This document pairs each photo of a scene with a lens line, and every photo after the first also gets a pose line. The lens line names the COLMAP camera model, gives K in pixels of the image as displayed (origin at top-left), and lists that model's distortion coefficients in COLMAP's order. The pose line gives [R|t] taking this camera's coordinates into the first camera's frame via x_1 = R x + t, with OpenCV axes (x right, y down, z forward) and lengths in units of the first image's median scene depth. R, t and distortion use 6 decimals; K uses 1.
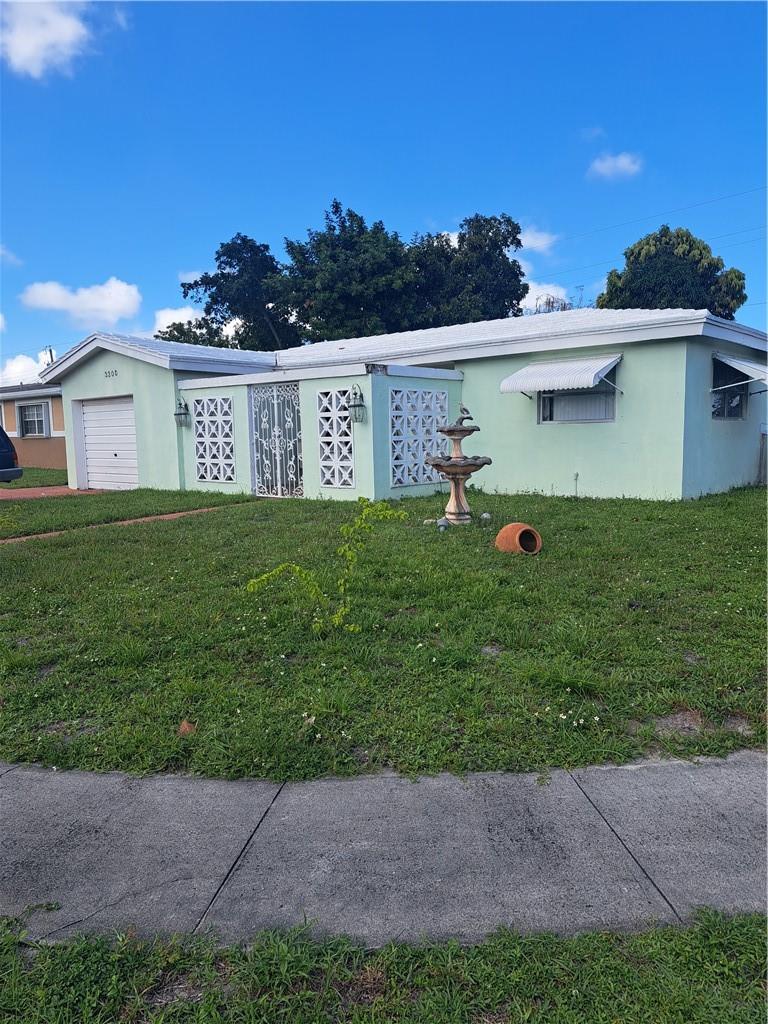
lens RADIAL K [[746.6, 0, 384.0], [0, 746.6, 512.0], [0, 0, 1]] dist [0.057558, -0.038252]
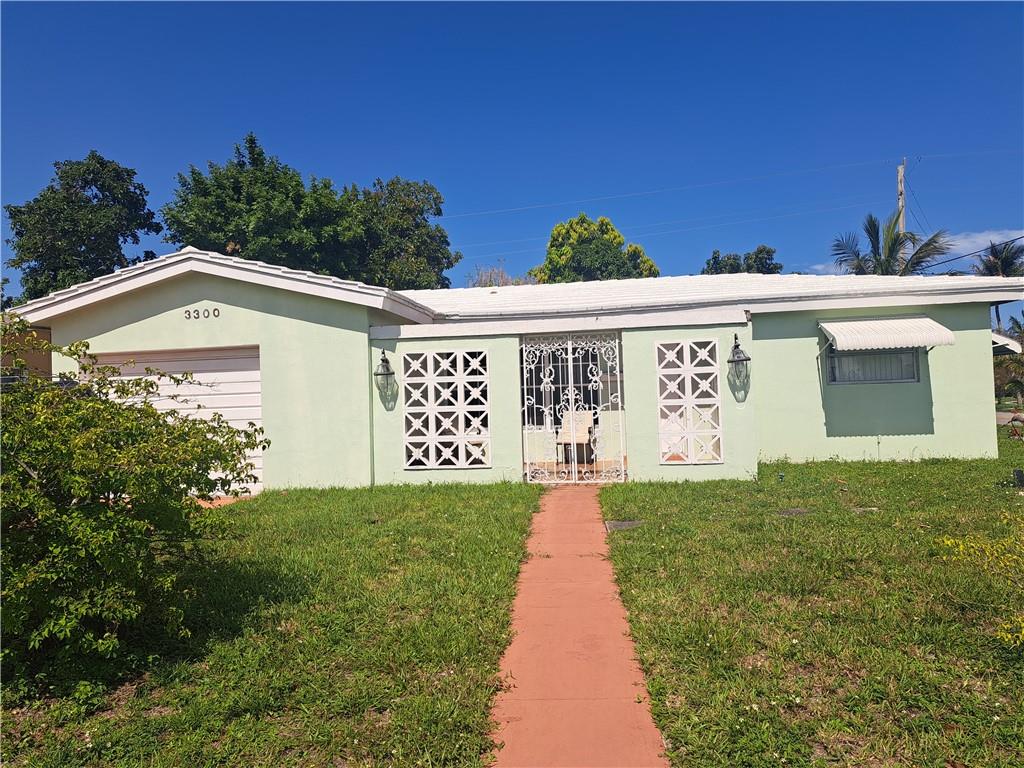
lens RADIAL K [[727.3, 0, 514.8], [0, 727.3, 381.4], [0, 0, 1]] dist [0.101962, -0.139978]
pose [[0.835460, 0.000103, 0.549552, -0.551183], [0.077846, 0.989894, -0.118532, -0.034892], [-0.544010, 0.141810, 0.827008, 0.383615]]
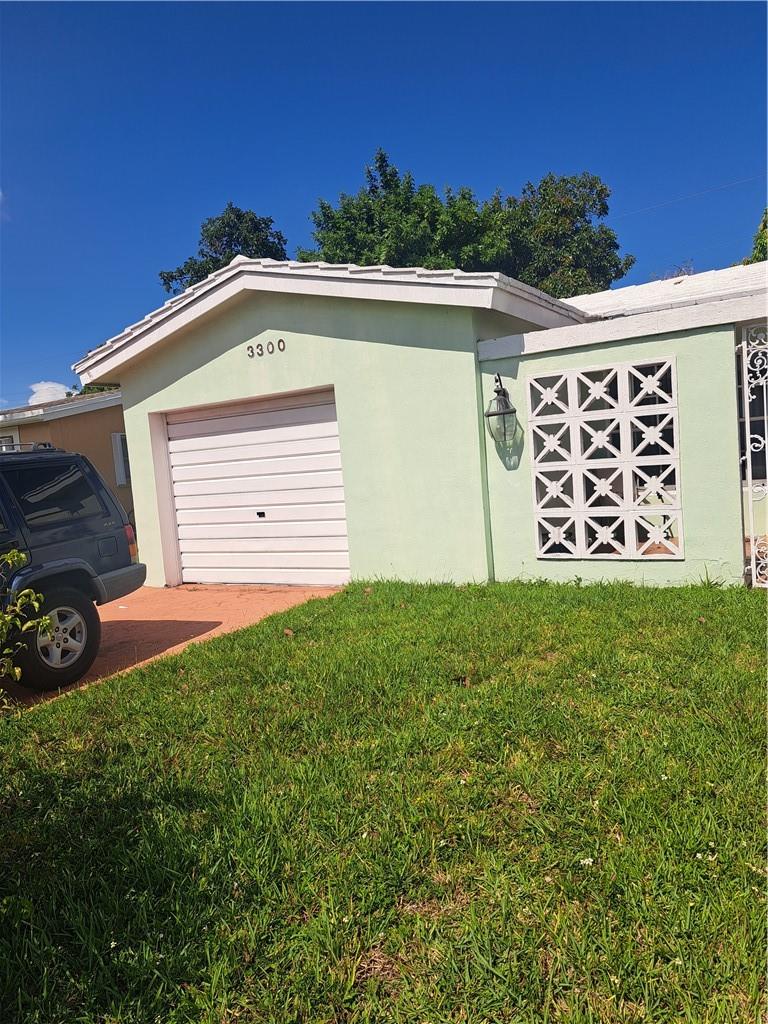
lens RADIAL K [[727.3, 0, 390.4], [0, 727.3, 514.1], [0, 0, 1]] dist [0.101962, -0.139978]
pose [[0.981635, -0.075240, 0.175306, -0.423922], [0.082429, 0.996014, -0.034083, -0.062237], [-0.172043, 0.047908, 0.983924, 0.595855]]
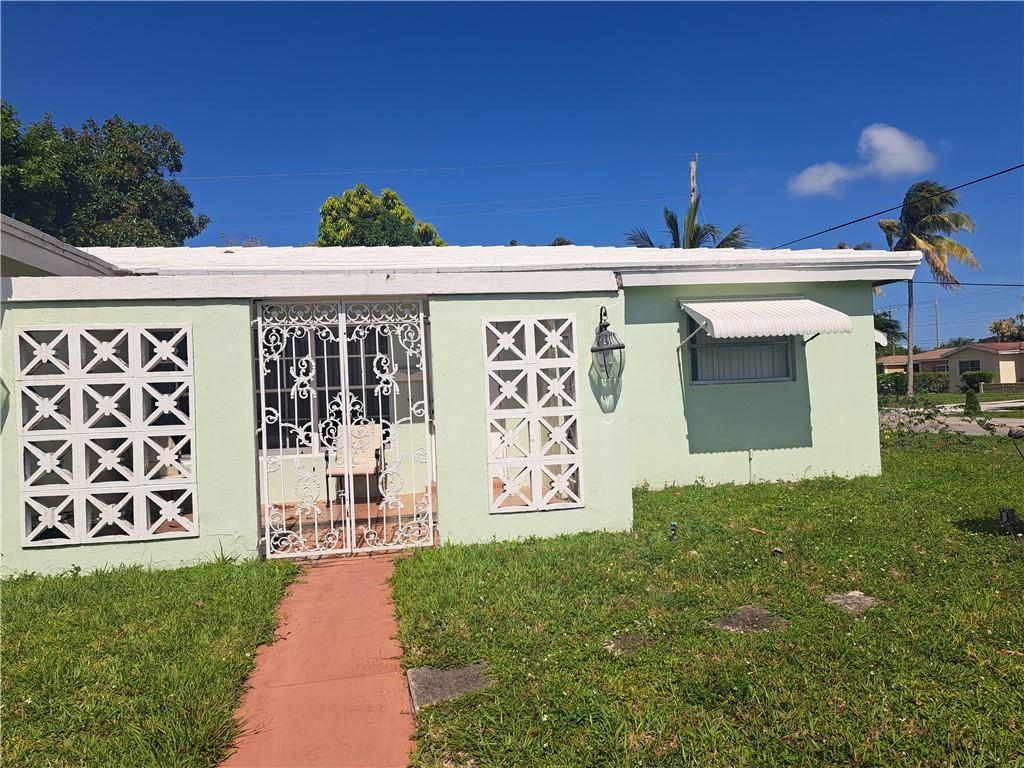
lens RADIAL K [[727.3, 0, 514.8], [0, 727.3, 381.4], [0, 0, 1]] dist [0.101962, -0.139978]
pose [[0.640849, -0.002587, 0.767662, -0.384602], [0.111825, 0.989642, -0.090018, -0.064448], [-0.759478, 0.143532, 0.634501, 0.588149]]
